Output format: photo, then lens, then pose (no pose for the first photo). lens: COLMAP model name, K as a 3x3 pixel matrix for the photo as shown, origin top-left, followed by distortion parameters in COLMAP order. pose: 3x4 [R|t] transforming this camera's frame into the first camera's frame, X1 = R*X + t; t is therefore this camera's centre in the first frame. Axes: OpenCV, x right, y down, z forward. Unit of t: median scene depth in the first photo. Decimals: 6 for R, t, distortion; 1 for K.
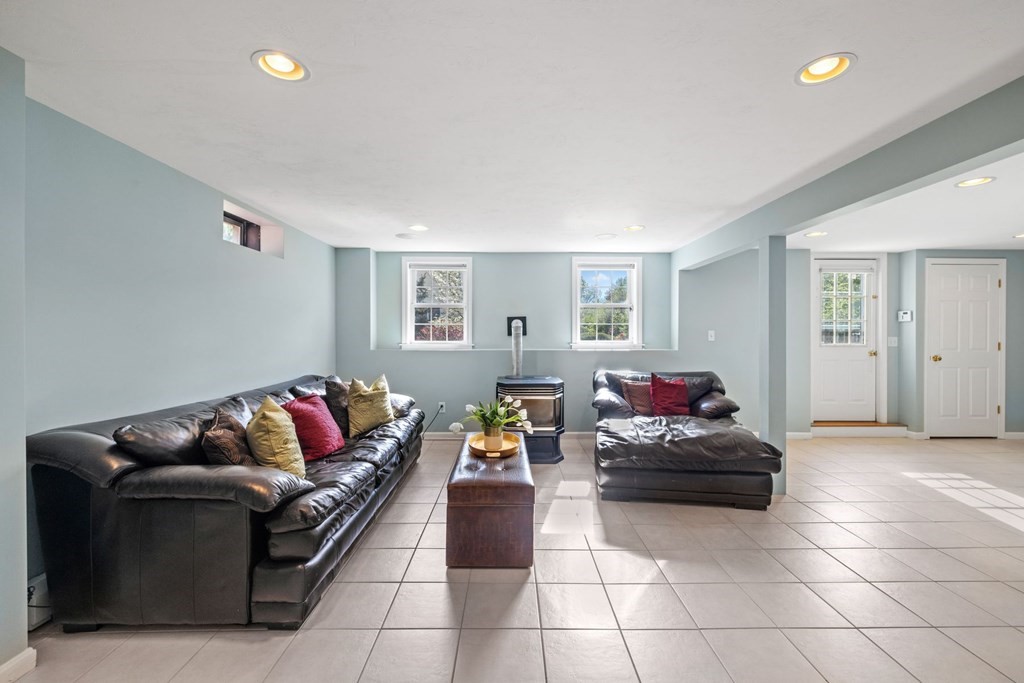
lens RADIAL K [[429.6, 0, 512.4], [0, 429.6, 337.3], [0, 0, 1]] dist [0.000656, -0.000472]
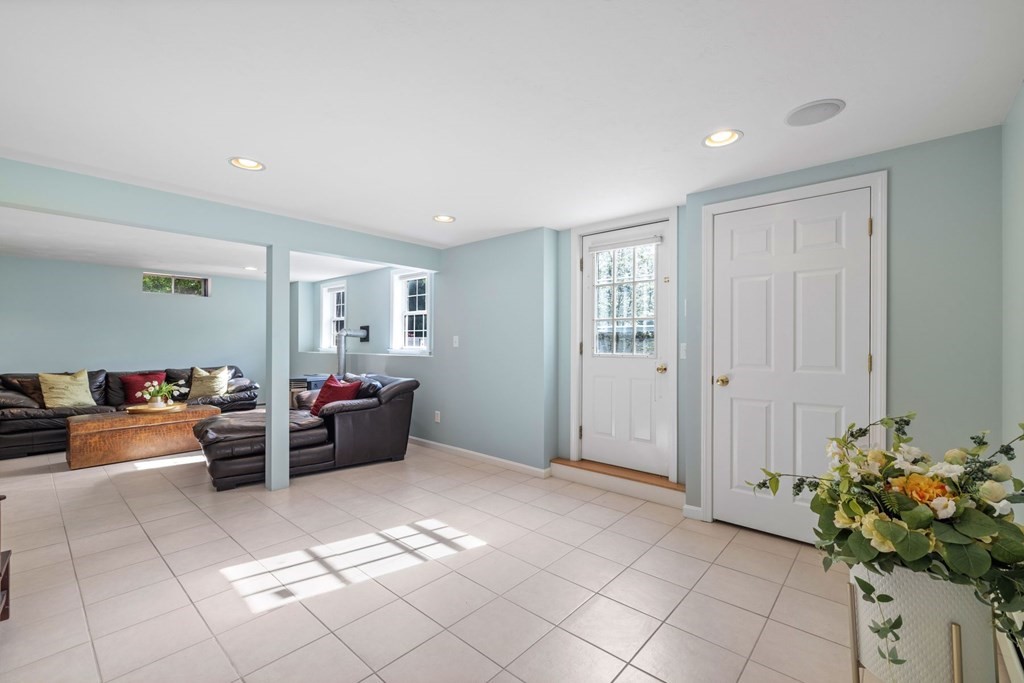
lens RADIAL K [[429.6, 0, 514.4], [0, 429.6, 342.8], [0, 0, 1]] dist [0.000656, -0.000472]
pose [[0.749115, -0.001277, -0.662439, 1.114738], [-0.007560, 0.999917, -0.010476, 0.007352], [0.662397, 0.012856, 0.749043, 0.386388]]
